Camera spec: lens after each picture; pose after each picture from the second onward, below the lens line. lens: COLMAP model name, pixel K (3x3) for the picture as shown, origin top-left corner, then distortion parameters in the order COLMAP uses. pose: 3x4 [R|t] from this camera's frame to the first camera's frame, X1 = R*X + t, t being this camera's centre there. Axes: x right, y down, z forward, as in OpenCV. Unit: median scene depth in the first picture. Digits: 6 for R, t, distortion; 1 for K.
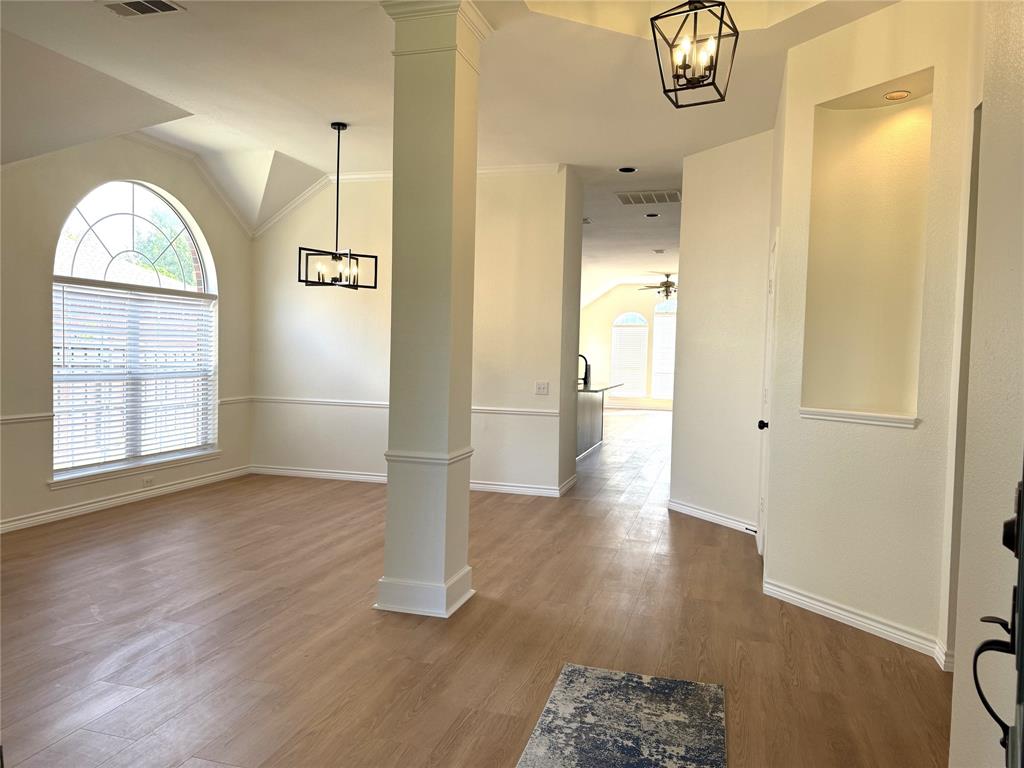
lens RADIAL K [[718.7, 0, 509.5], [0, 718.7, 383.8], [0, 0, 1]] dist [0.093238, -0.130436]
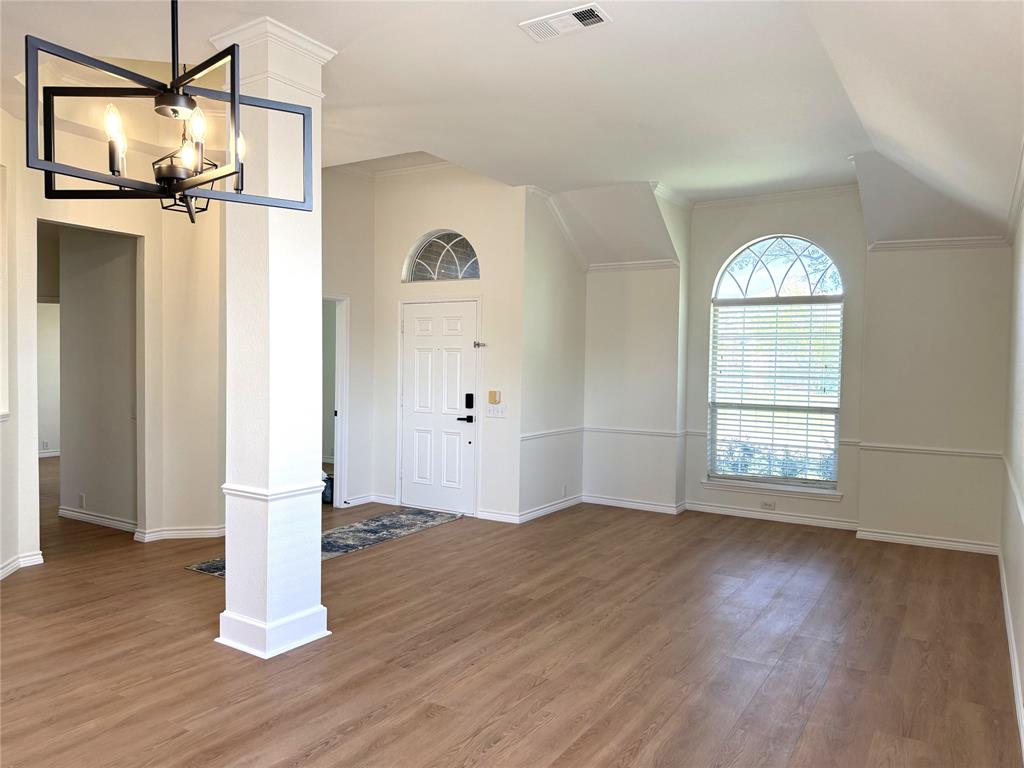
lens RADIAL K [[718.7, 0, 509.5], [0, 718.7, 383.8], [0, 0, 1]] dist [0.093238, -0.130436]
pose [[-0.962614, -0.045922, 0.266957, -0.809442], [-0.027453, 0.996990, 0.072510, -0.149393], [-0.269483, 0.062470, -0.960977, 2.223127]]
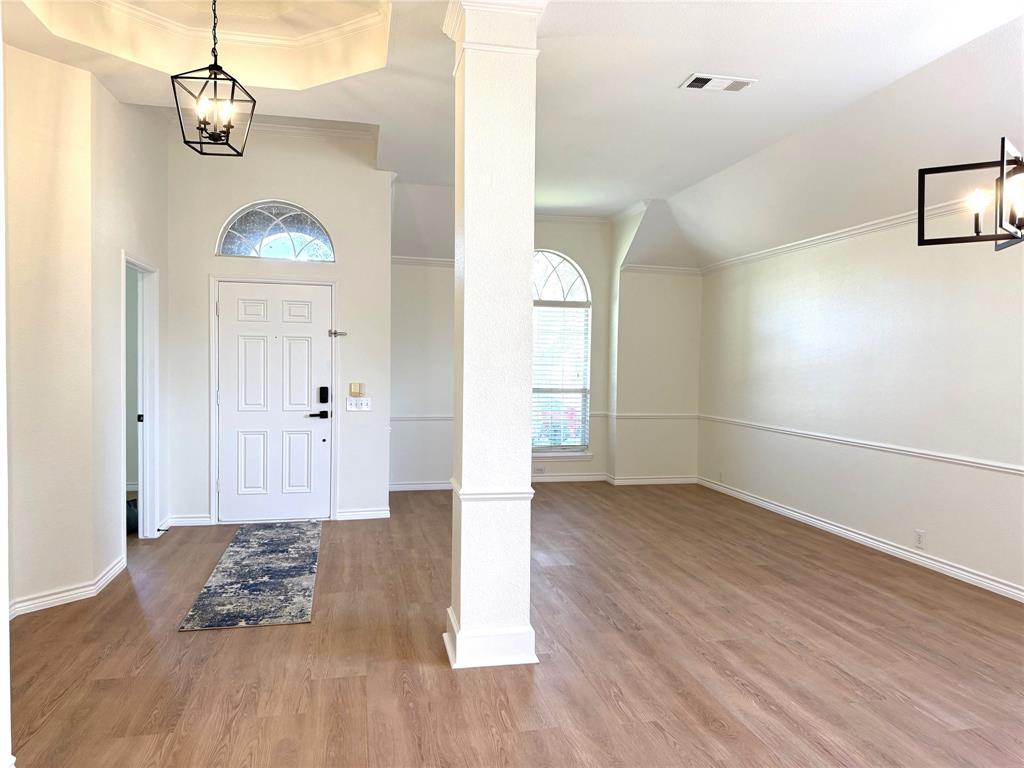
lens RADIAL K [[718.7, 0, 509.5], [0, 718.7, 383.8], [0, 0, 1]] dist [0.093238, -0.130436]
pose [[-0.874978, -0.019706, -0.483761, 0.378537], [-0.052428, 0.997152, 0.054207, -0.103500], [0.481315, 0.072793, -0.873520, 2.164464]]
